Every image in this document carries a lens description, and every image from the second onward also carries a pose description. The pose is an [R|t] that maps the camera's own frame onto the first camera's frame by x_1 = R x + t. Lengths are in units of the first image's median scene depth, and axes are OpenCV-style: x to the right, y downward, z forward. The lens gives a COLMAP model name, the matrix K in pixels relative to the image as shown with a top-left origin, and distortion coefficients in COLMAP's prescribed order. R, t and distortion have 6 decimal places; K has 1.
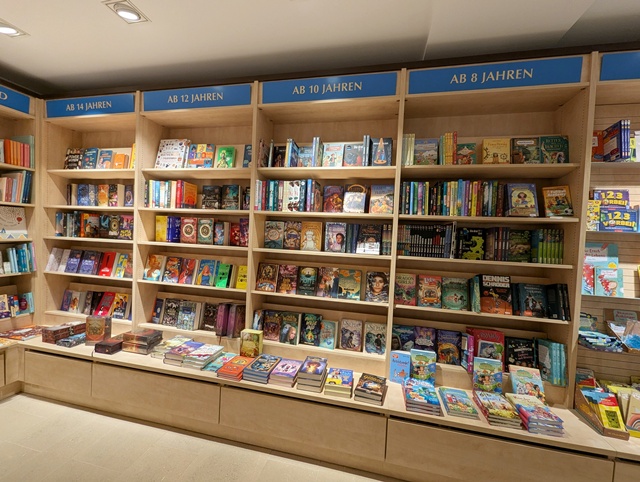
lens RADIAL K [[257.9, 0, 319.4], [0, 257.9, 238.2], [0, 0, 1]] dist [-0.000156, 0.000012]
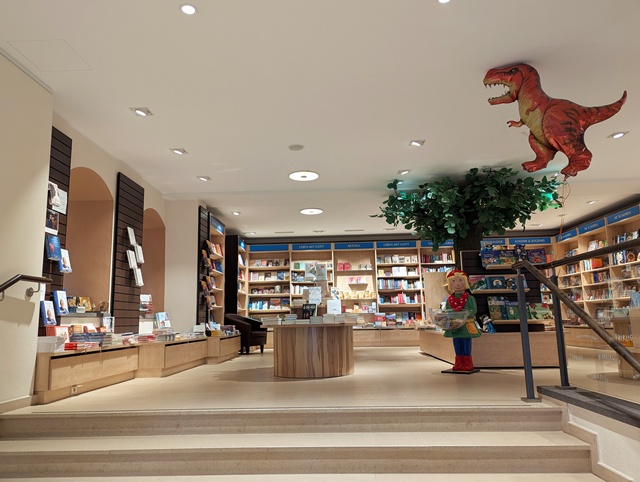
lens RADIAL K [[458.7, 0, 319.6], [0, 458.7, 241.6], [0, 0, 1]] dist [0.037546, -0.026969]
pose [[0.172939, -0.207041, -0.962926, 3.205426], [-0.002064, 0.977578, -0.210562, 0.540899], [0.984930, 0.038402, 0.168634, -2.255283]]
